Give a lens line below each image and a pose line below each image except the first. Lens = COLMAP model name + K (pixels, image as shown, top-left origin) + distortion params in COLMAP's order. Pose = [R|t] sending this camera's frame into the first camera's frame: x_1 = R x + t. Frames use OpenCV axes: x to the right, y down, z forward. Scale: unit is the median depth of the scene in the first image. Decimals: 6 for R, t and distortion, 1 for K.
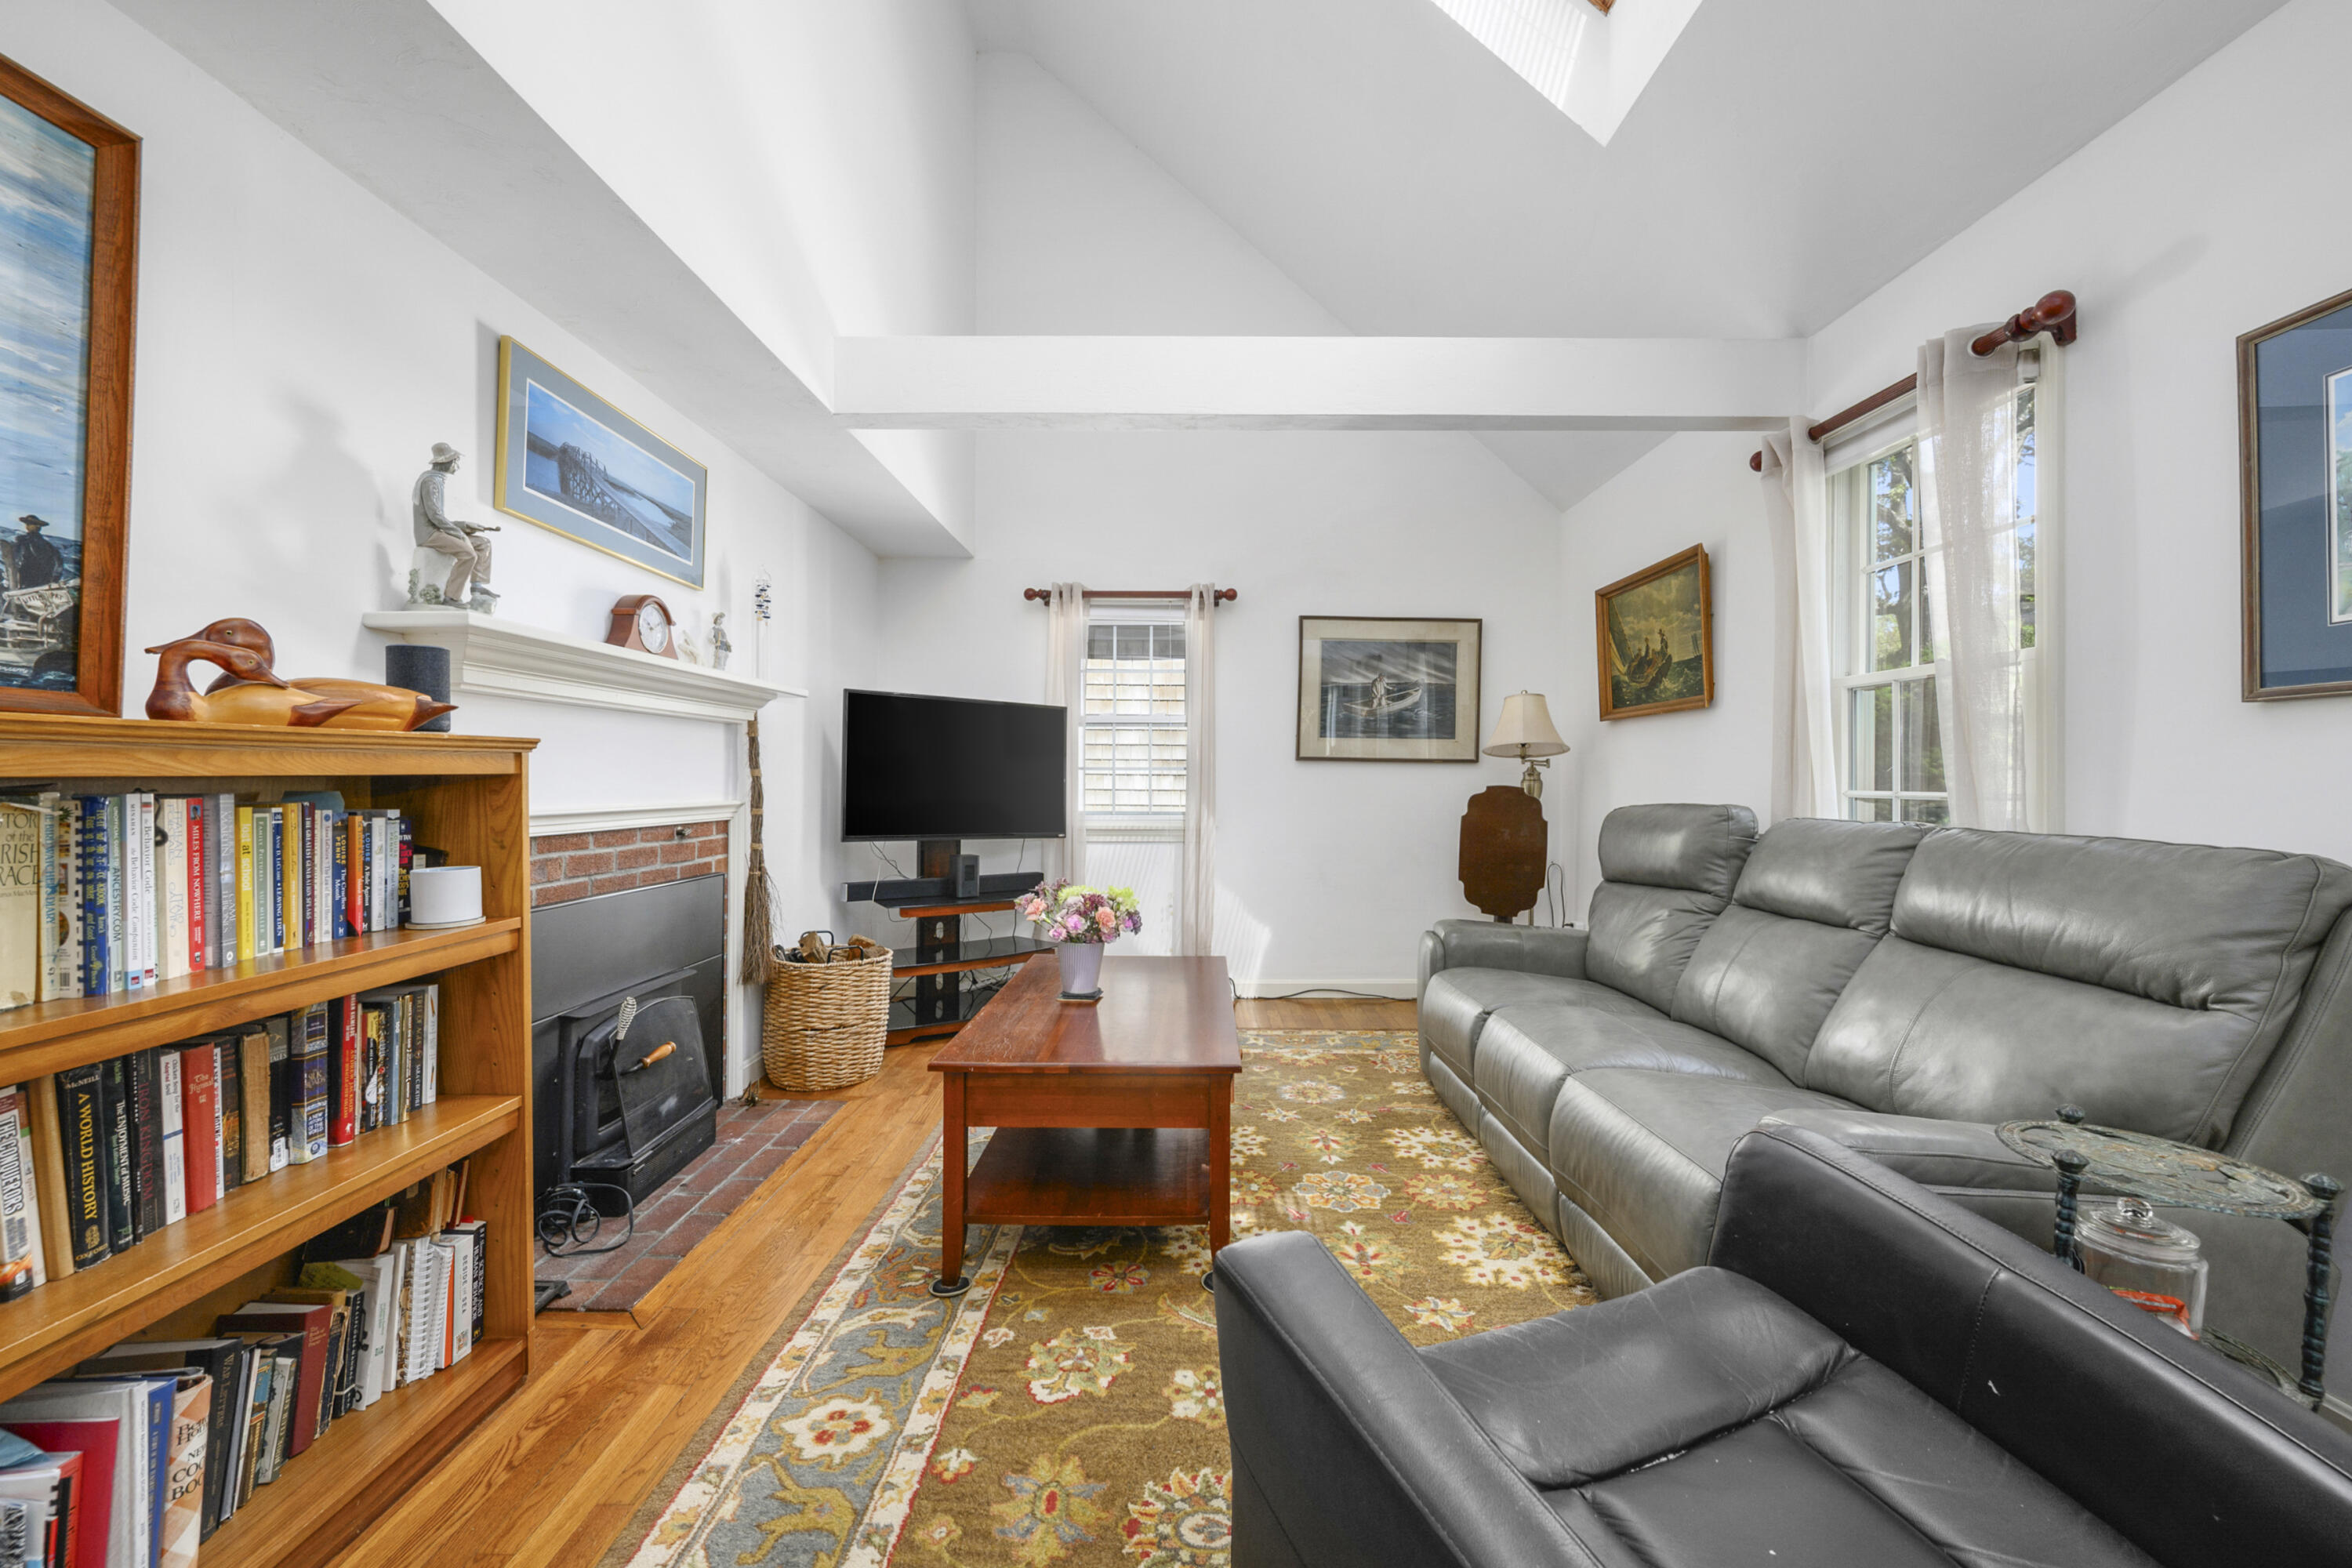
lens RADIAL K [[959.5, 0, 1182.3], [0, 959.5, 778.2], [0, 0, 1]] dist [-0.000894, 0.000036]
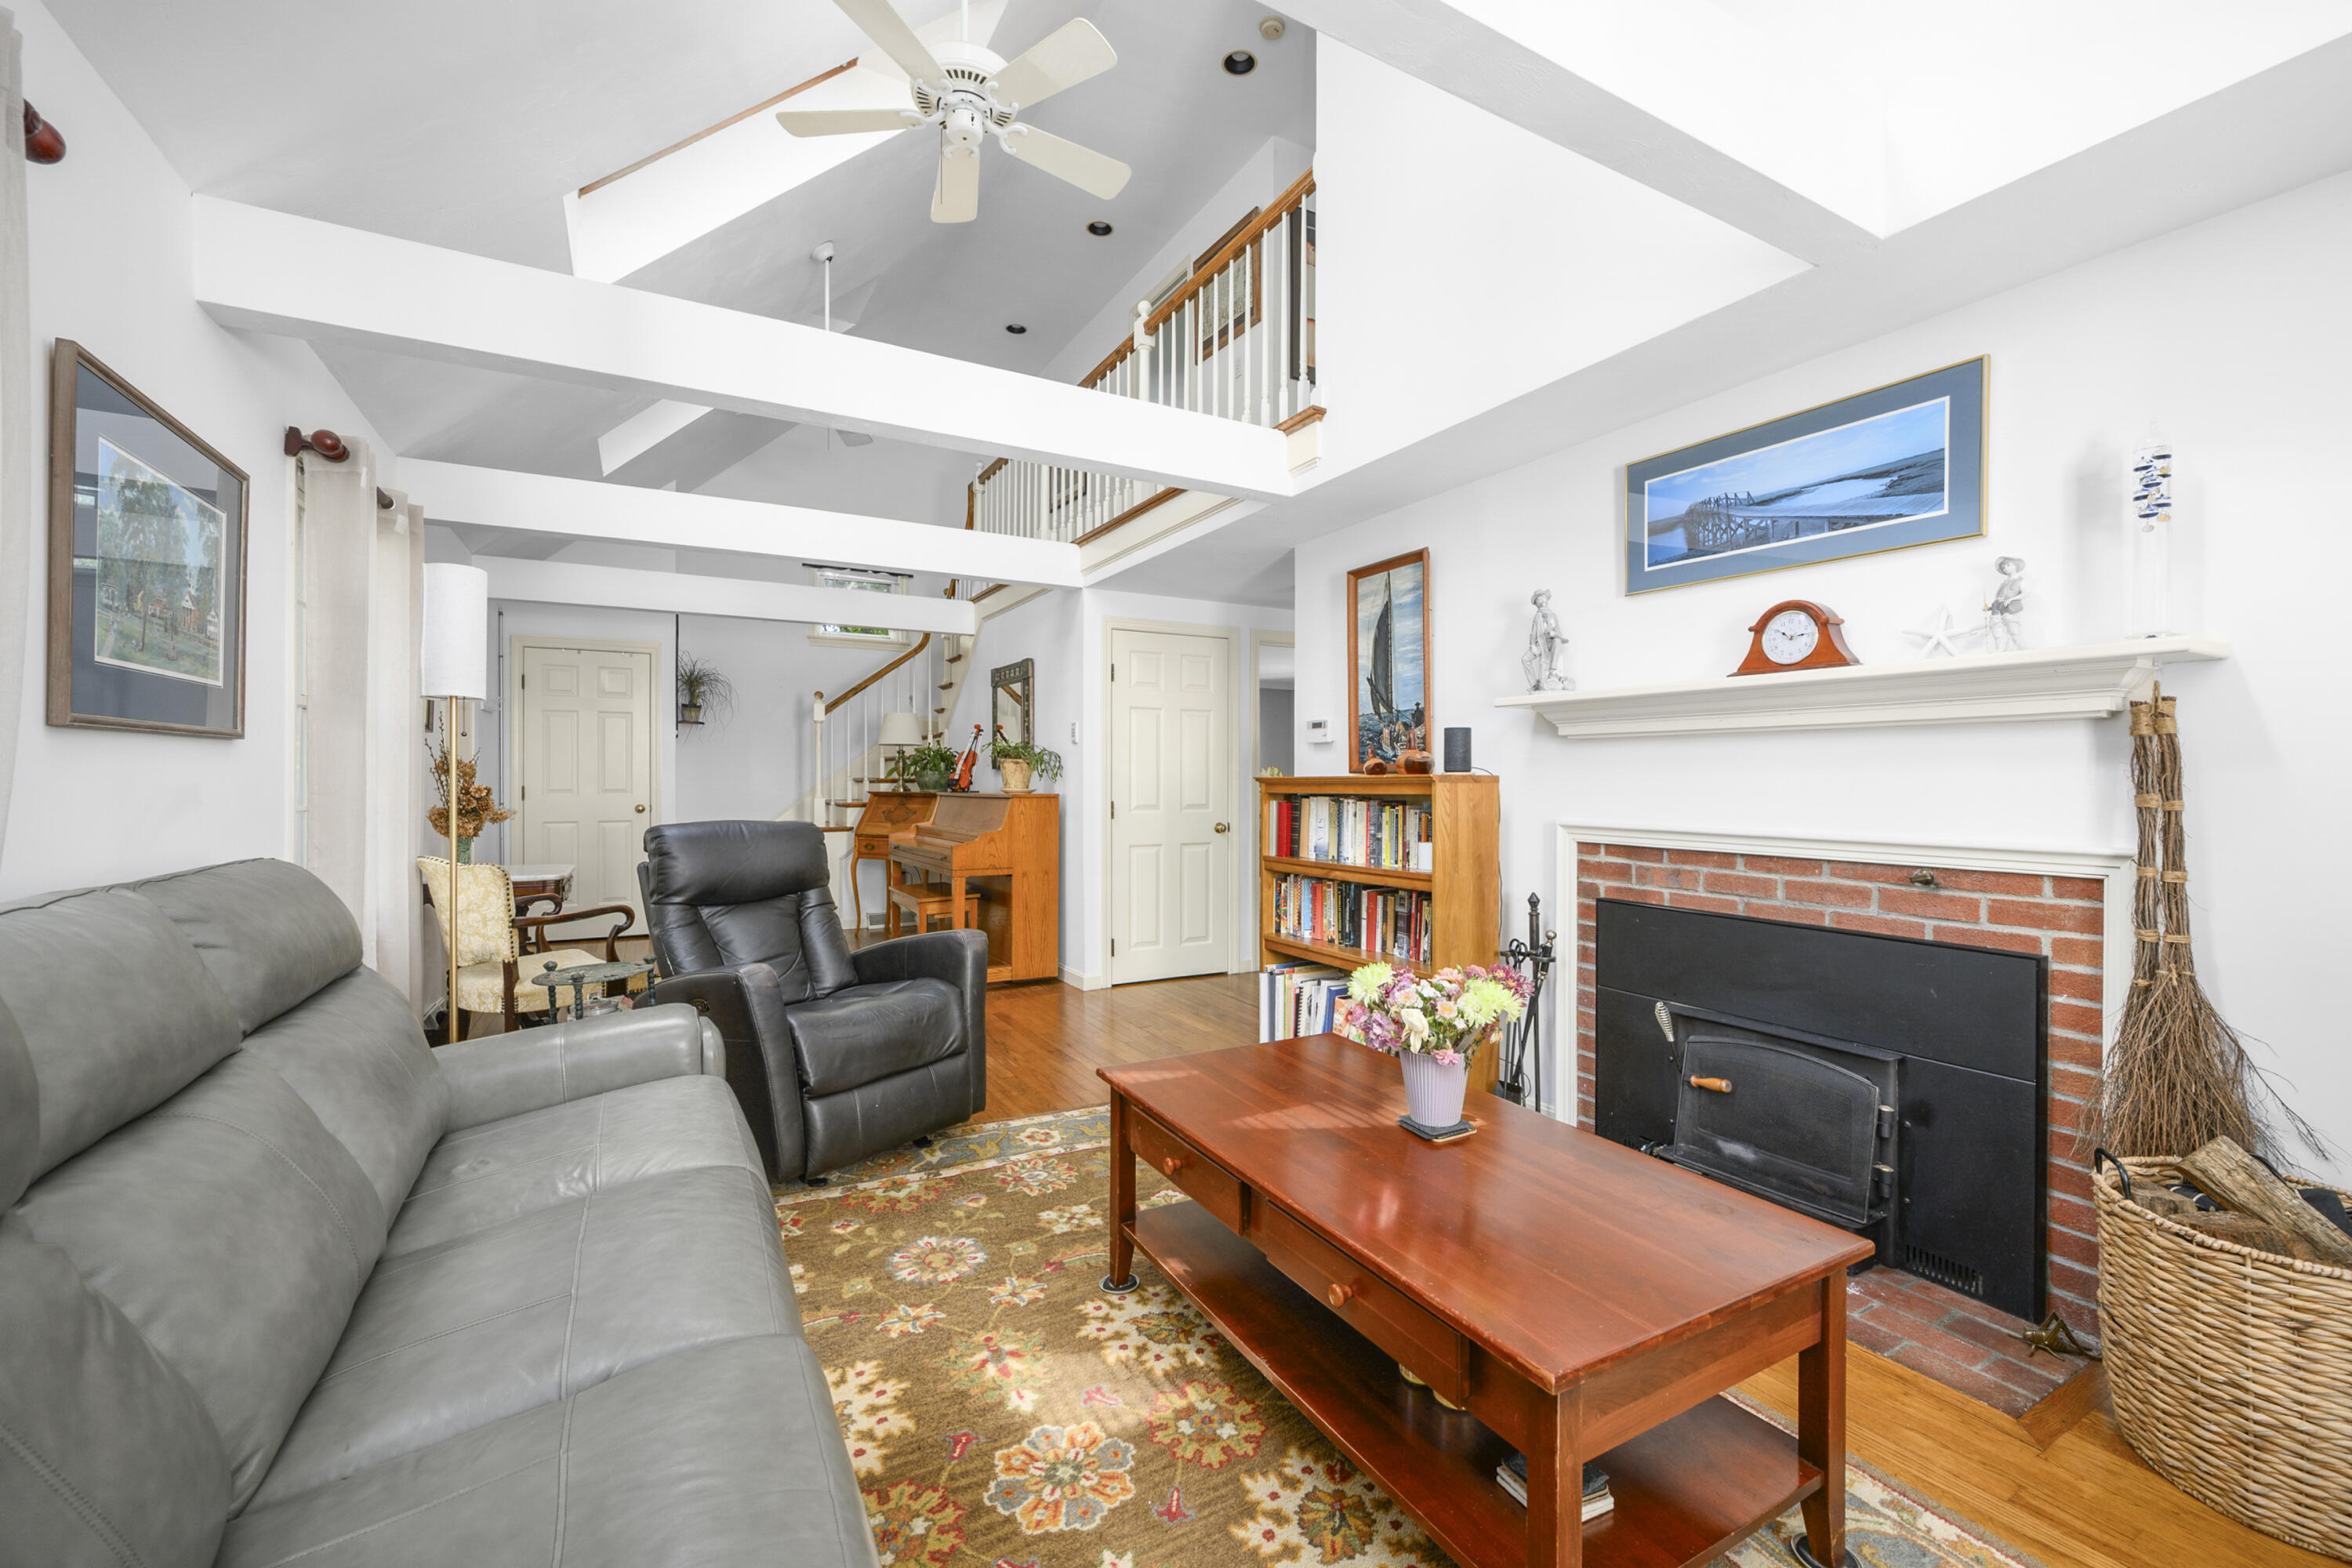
lens RADIAL K [[959.5, 0, 1182.3], [0, 959.5, 778.2], [0, 0, 1]] dist [-0.000894, 0.000036]
pose [[-0.871482, -0.004724, -0.490404, 0.361989], [-0.004445, 0.999989, -0.001733, -0.018207], [0.490407, 0.000670, -0.871493, 1.414361]]
